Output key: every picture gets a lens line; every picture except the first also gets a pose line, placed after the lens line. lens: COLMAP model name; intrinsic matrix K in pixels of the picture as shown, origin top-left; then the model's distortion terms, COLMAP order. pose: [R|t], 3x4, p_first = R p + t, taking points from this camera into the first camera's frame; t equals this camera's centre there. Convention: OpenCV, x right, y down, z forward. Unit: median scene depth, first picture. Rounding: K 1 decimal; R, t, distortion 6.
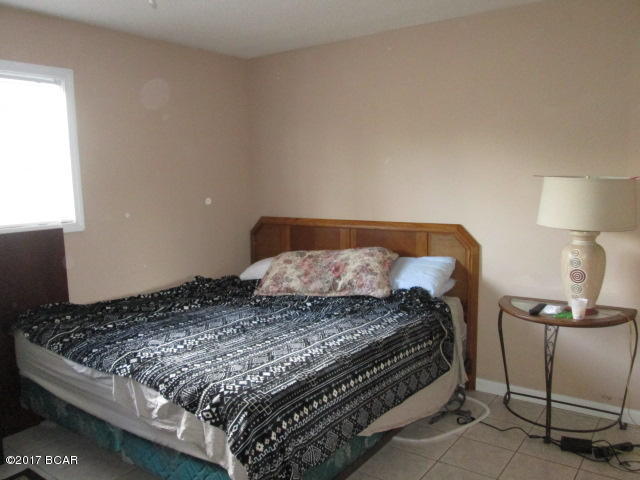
lens RADIAL K [[526.6, 0, 320.0], [0, 526.6, 240.0], [0, 0, 1]] dist [-0.055422, 0.022608]
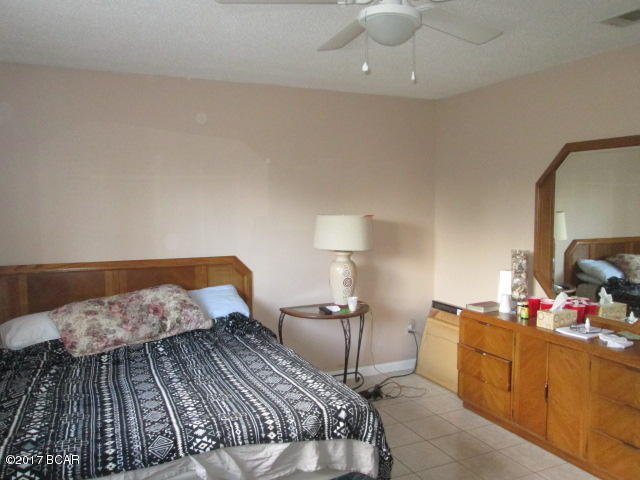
lens RADIAL K [[526.6, 0, 320.0], [0, 526.6, 240.0], [0, 0, 1]] dist [-0.055422, 0.022608]
pose [[0.486145, -0.041152, 0.872909, -0.672435], [0.099062, 0.995047, -0.008261, -0.036549], [-0.868245, 0.090488, 0.487814, 0.262258]]
